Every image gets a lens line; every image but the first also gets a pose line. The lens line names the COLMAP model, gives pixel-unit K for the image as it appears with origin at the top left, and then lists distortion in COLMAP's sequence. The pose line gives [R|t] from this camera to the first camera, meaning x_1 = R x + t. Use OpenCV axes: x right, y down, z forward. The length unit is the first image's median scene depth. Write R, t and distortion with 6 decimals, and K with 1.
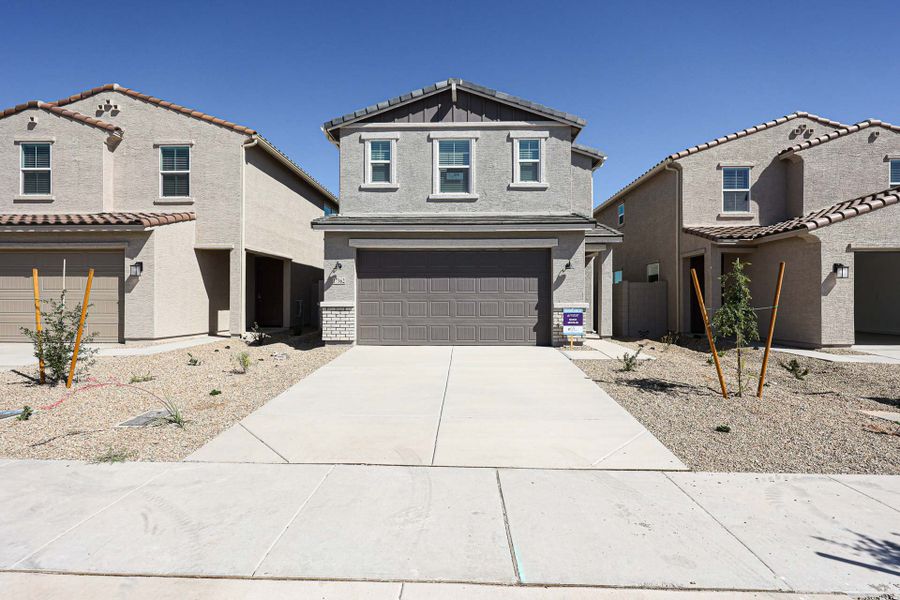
lens RADIAL K [[413.7, 0, 449.1], [0, 413.7, 298.3], [0, 0, 1]] dist [0.003029, -0.000670]
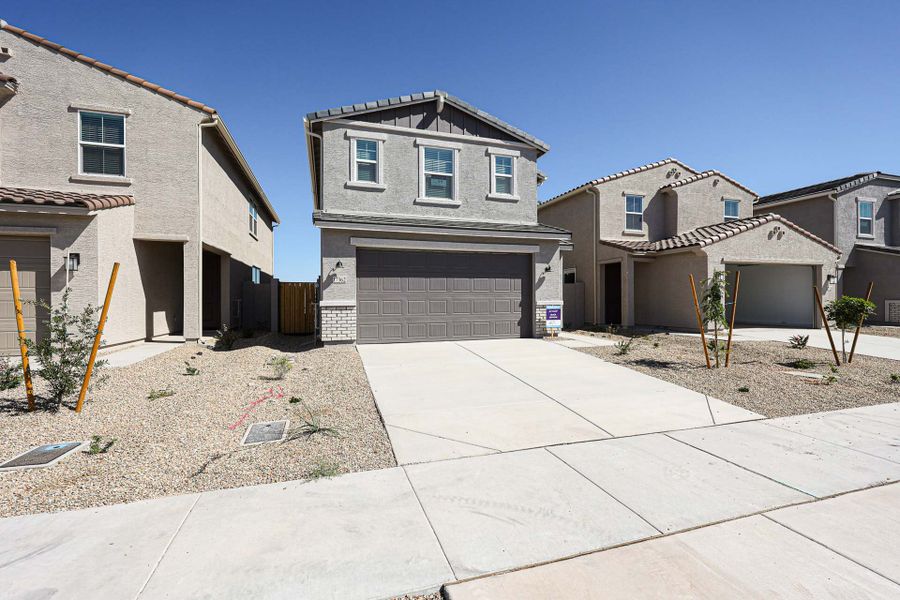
lens RADIAL K [[393.0, 0, 449.0], [0, 393.0, 300.6], [0, 0, 1]] dist [-0.001096, 0.000777]
pose [[0.942422, -0.006263, 0.334369, -0.308609], [0.002577, 0.999931, 0.011465, -0.002313], [-0.334417, -0.009943, 0.942373, 0.033166]]
